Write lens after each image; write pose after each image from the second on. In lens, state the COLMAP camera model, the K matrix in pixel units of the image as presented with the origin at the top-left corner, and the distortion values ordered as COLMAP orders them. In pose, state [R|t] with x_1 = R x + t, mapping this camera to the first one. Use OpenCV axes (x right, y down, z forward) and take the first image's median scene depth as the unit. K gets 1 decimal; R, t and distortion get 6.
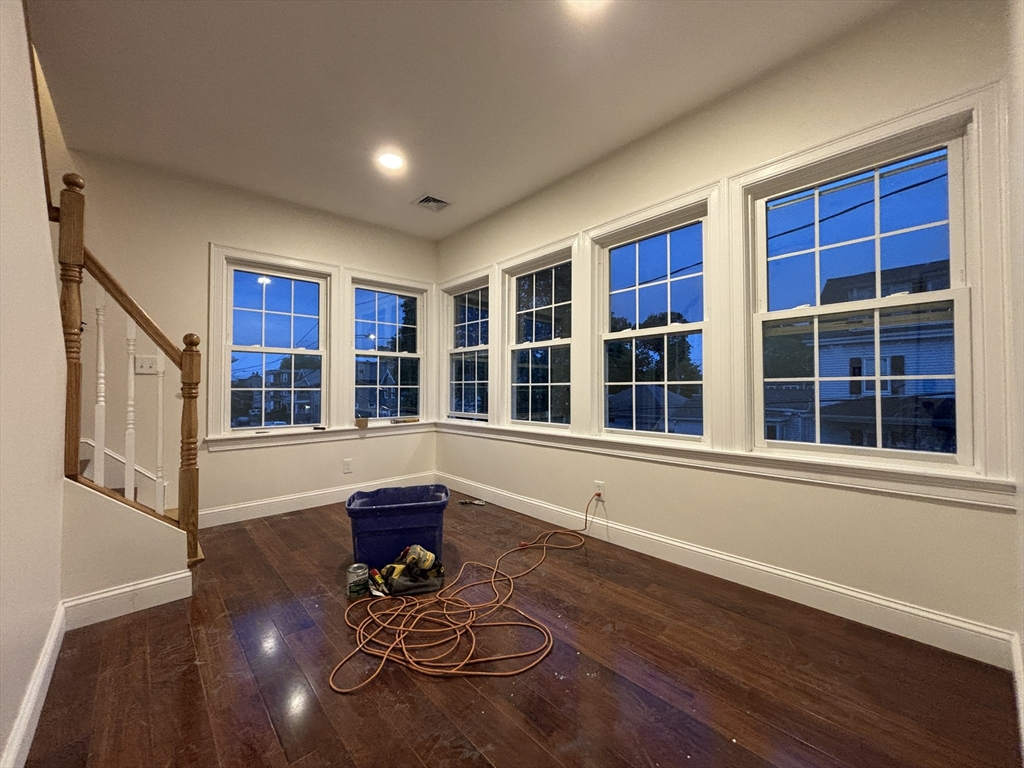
lens RADIAL K [[413.9, 0, 510.3], [0, 413.9, 382.6], [0, 0, 1]] dist [0.006482, 0.000053]
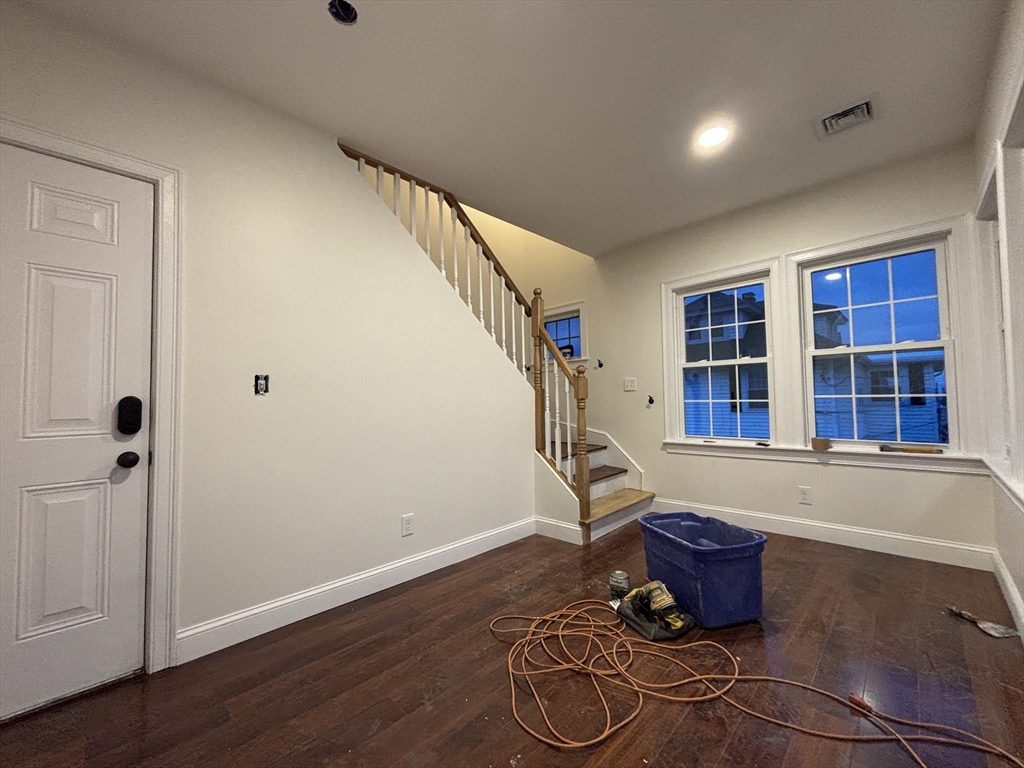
lens RADIAL K [[413.9, 0, 510.3], [0, 413.9, 382.6], [0, 0, 1]] dist [0.006482, 0.000053]
pose [[0.058416, -0.042403, -0.997391, 0.502708], [0.029878, 0.998724, -0.040709, -0.003470], [0.997845, -0.027422, 0.059608, 0.495619]]
